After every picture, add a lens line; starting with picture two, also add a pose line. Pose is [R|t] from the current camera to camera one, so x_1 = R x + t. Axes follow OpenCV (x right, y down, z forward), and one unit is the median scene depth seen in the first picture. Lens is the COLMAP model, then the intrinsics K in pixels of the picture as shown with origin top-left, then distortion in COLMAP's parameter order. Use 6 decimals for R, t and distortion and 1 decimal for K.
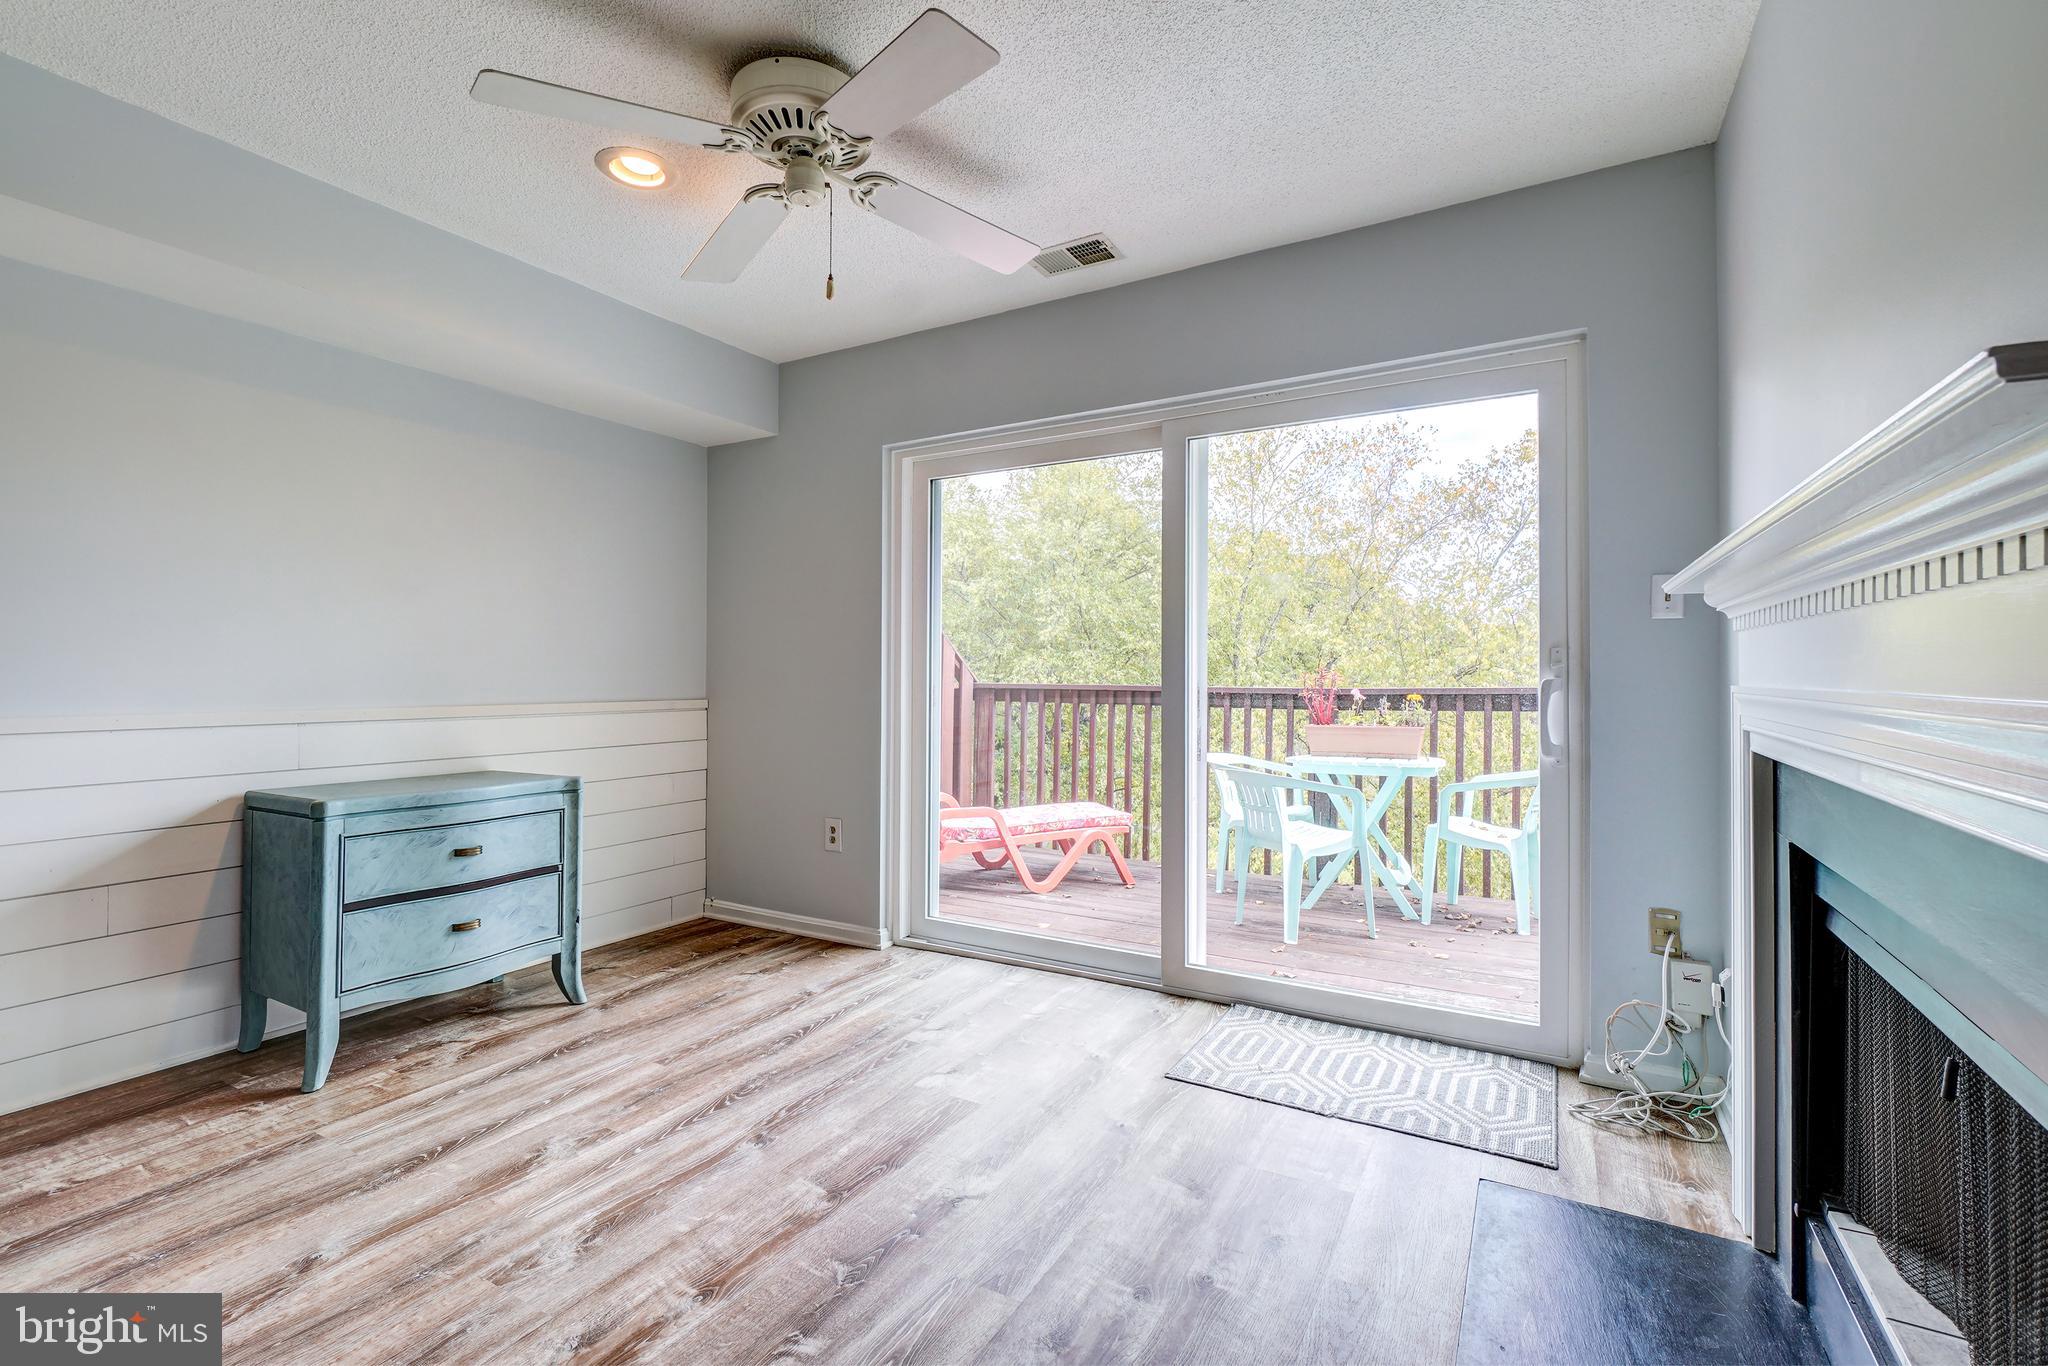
lens RADIAL K [[897.4, 0, 1038.6], [0, 897.4, 678.8], [0, 0, 1]] dist [-0.004809, -0.000239]
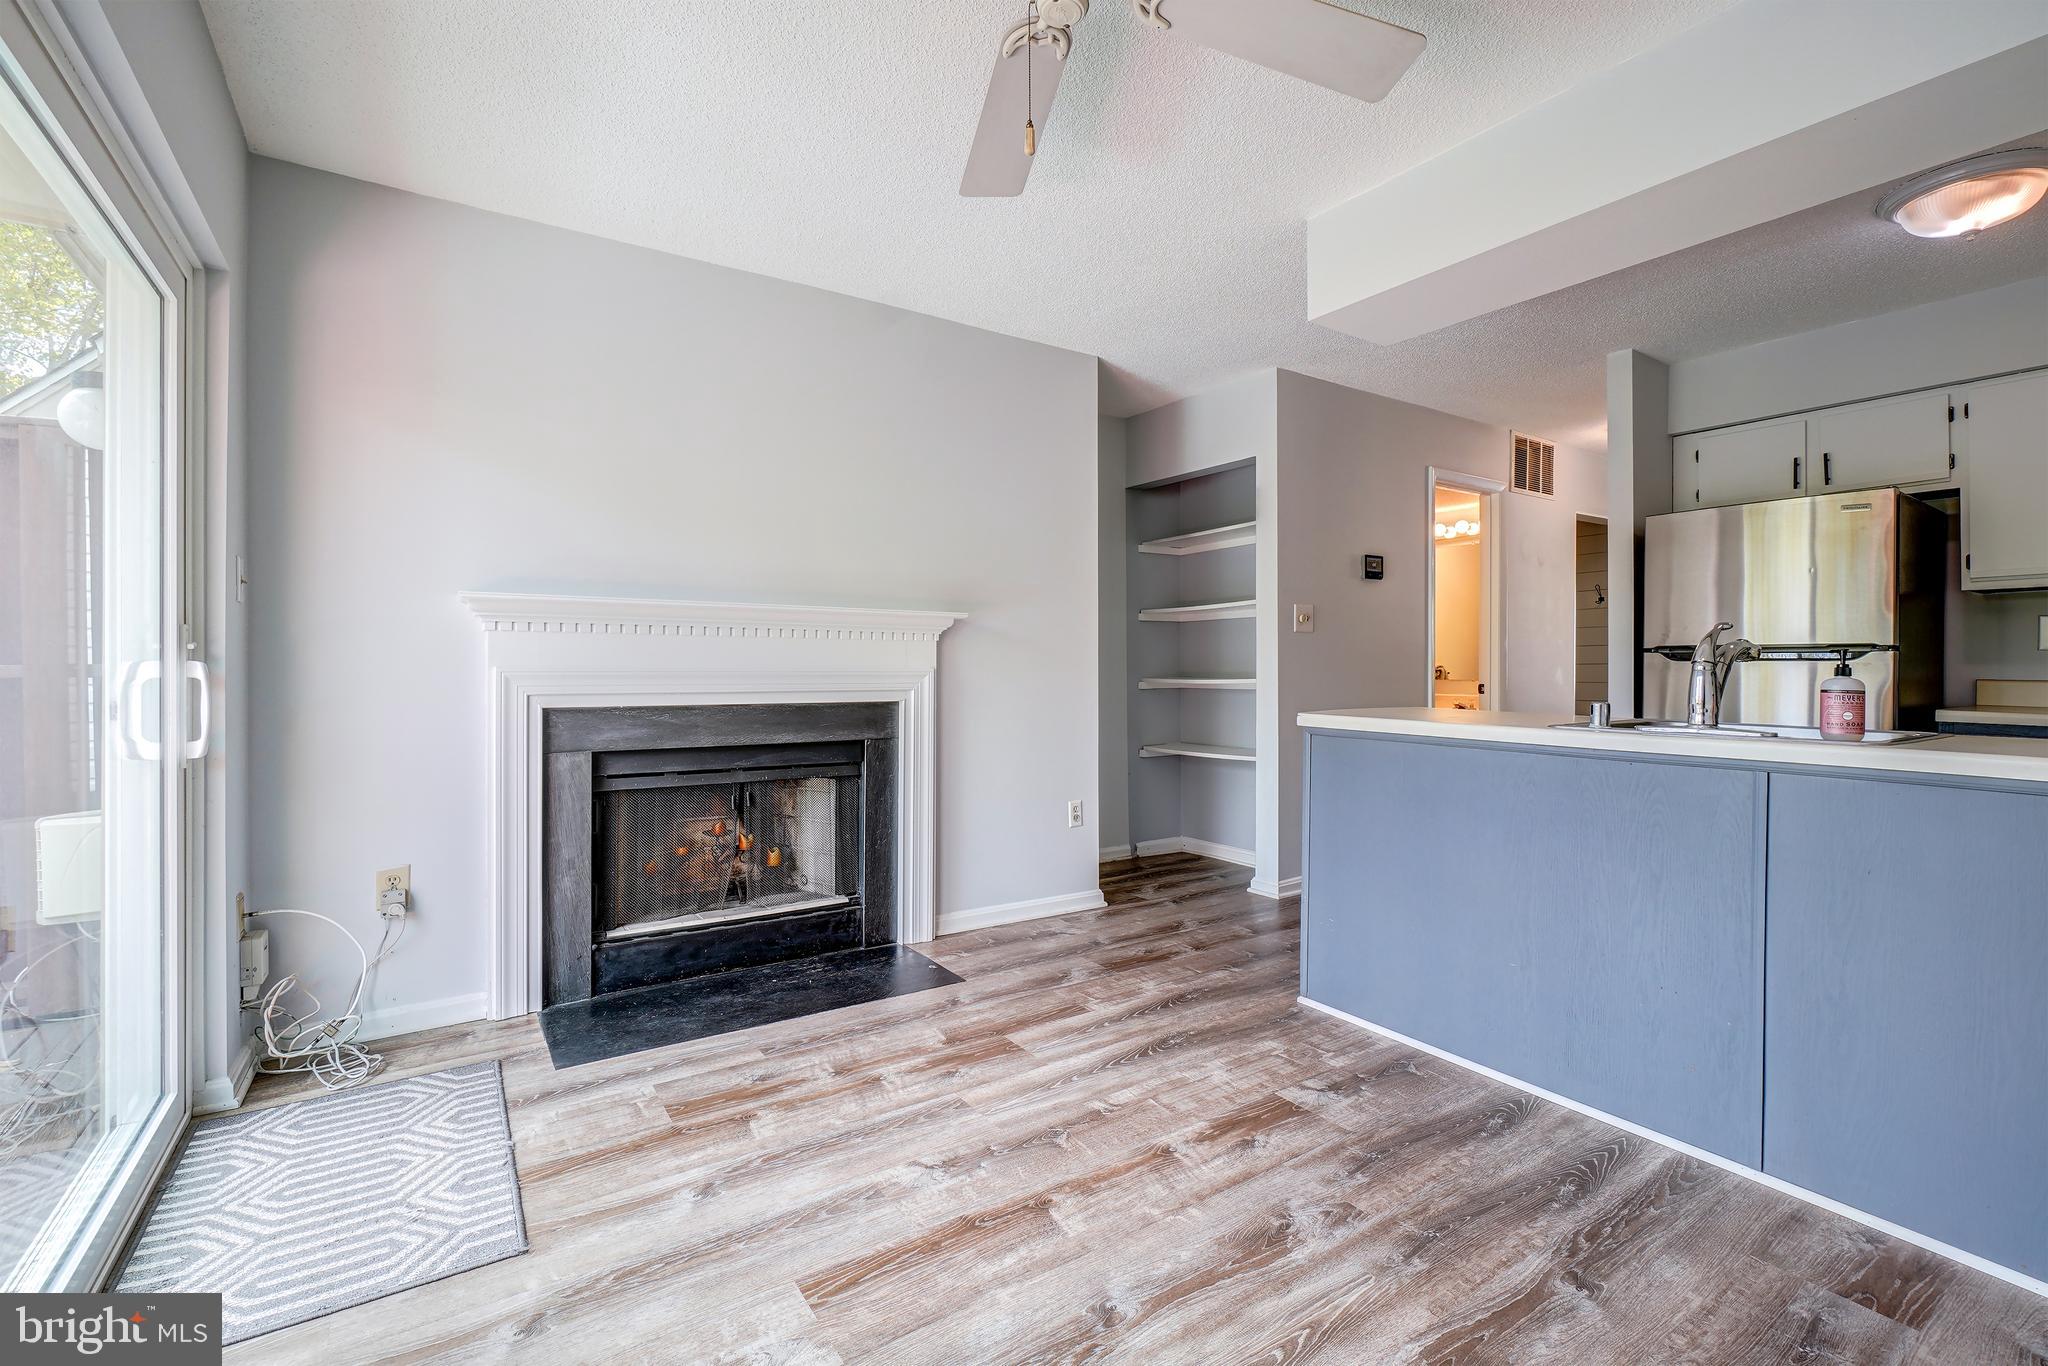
lens RADIAL K [[897.4, 0, 1012.6], [0, 897.4, 658.5], [0, 0, 1]] dist [-0.004809, -0.000239]
pose [[-0.886663, 0.003296, 0.462405, -0.459503], [0.000710, 0.999983, -0.005765, 0.003119], [-0.462416, -0.004783, -0.886650, 1.334909]]
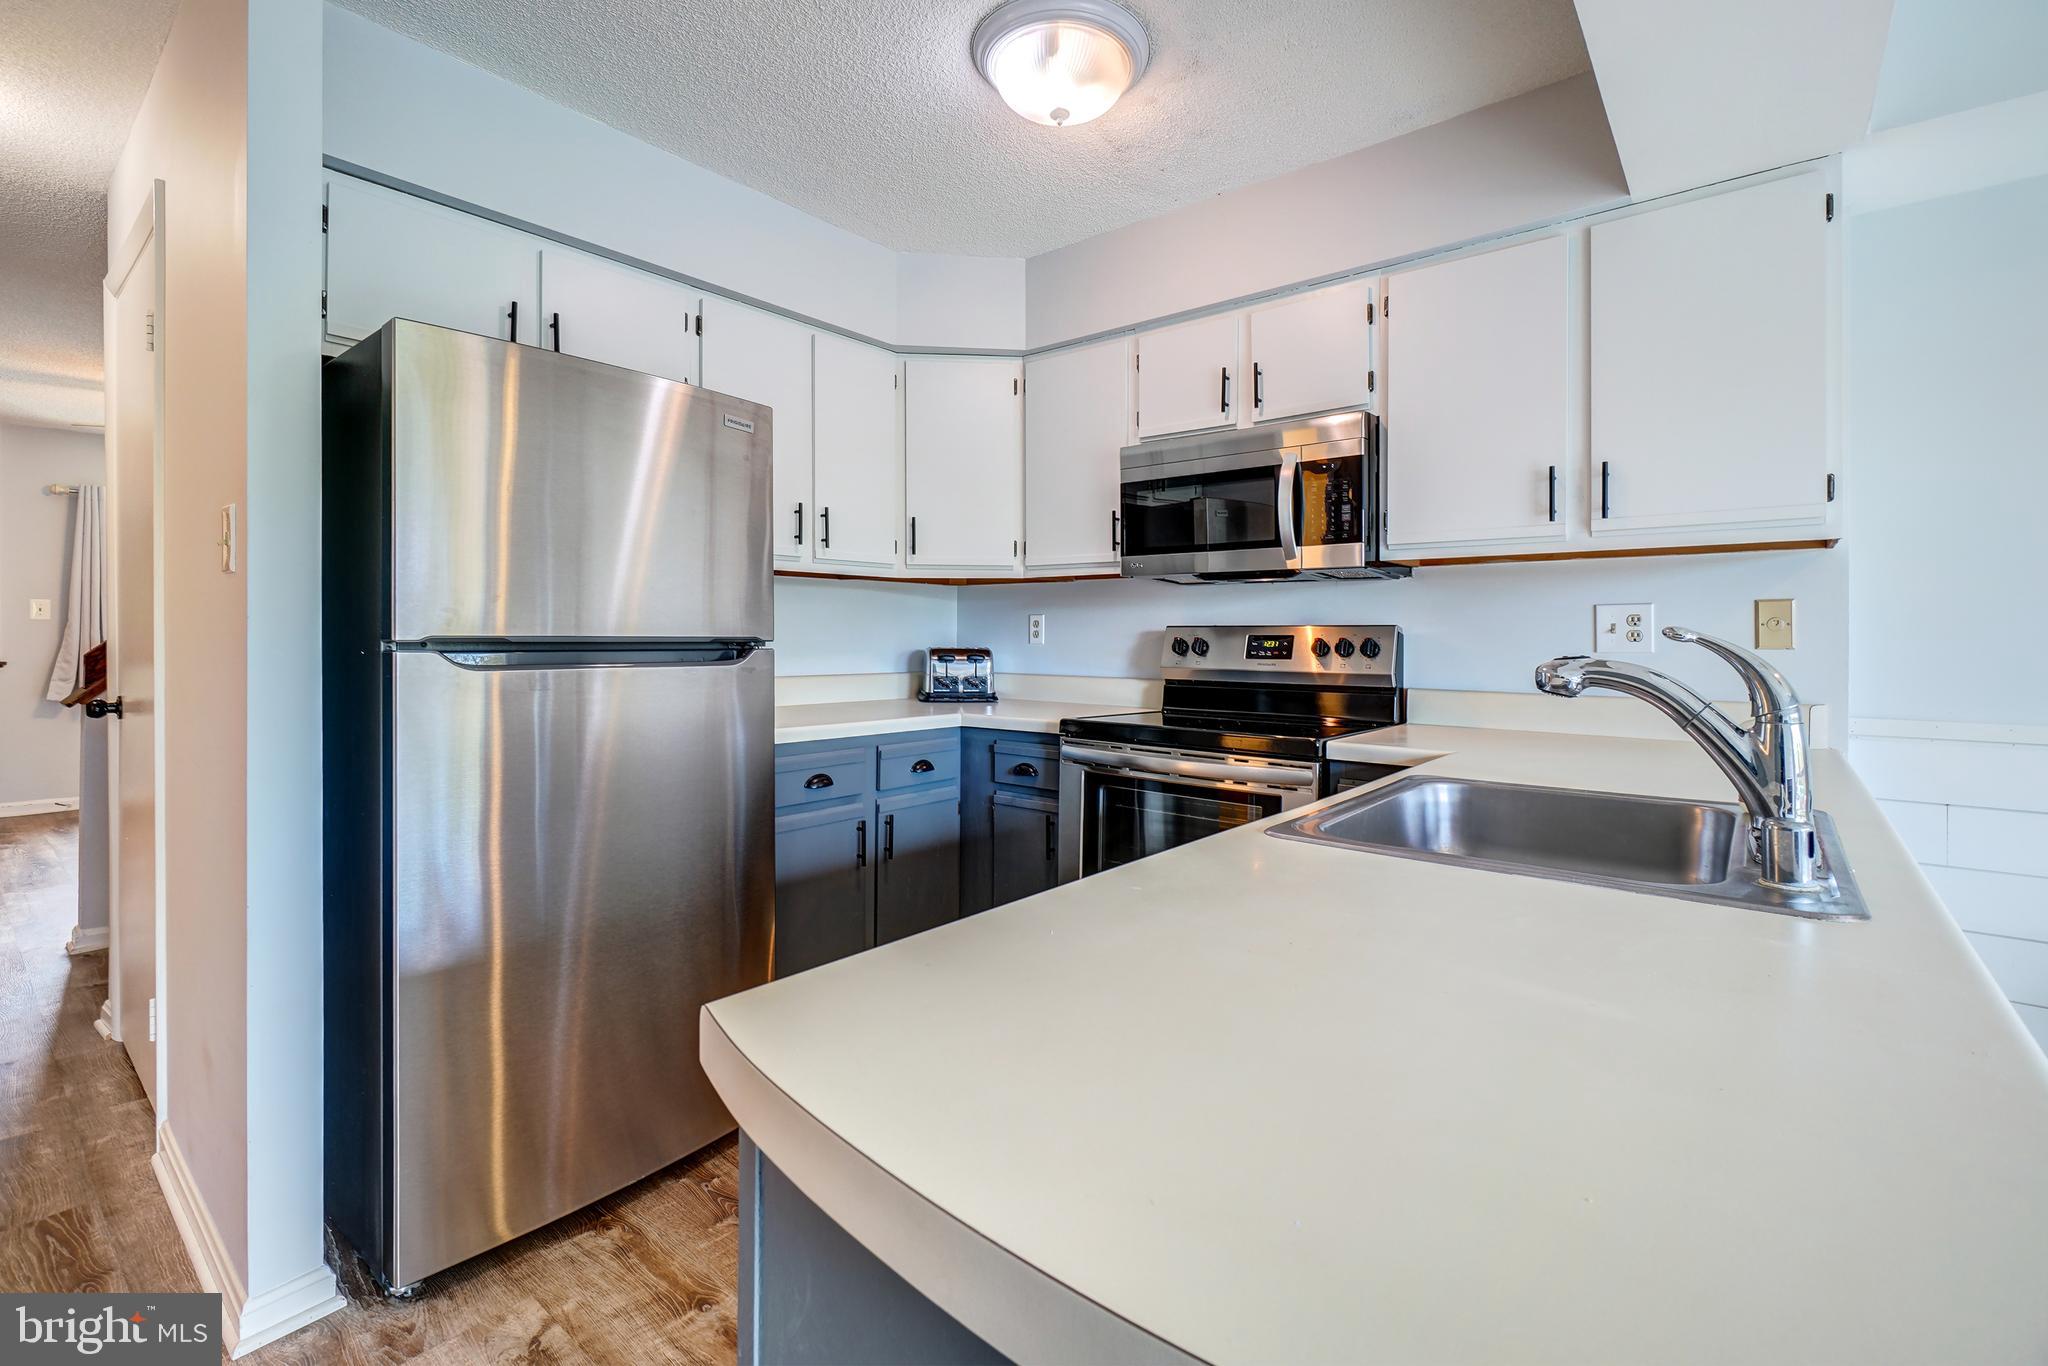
lens RADIAL K [[897.4, 0, 1044.6], [0, 897.4, 647.8], [0, 0, 1]] dist [-0.004809, -0.000239]
pose [[-0.158909, 0.011080, -0.987231, -0.187728], [-0.007375, 0.999896, 0.012409, -0.028312], [0.987266, 0.009252, -0.158810, 0.106660]]
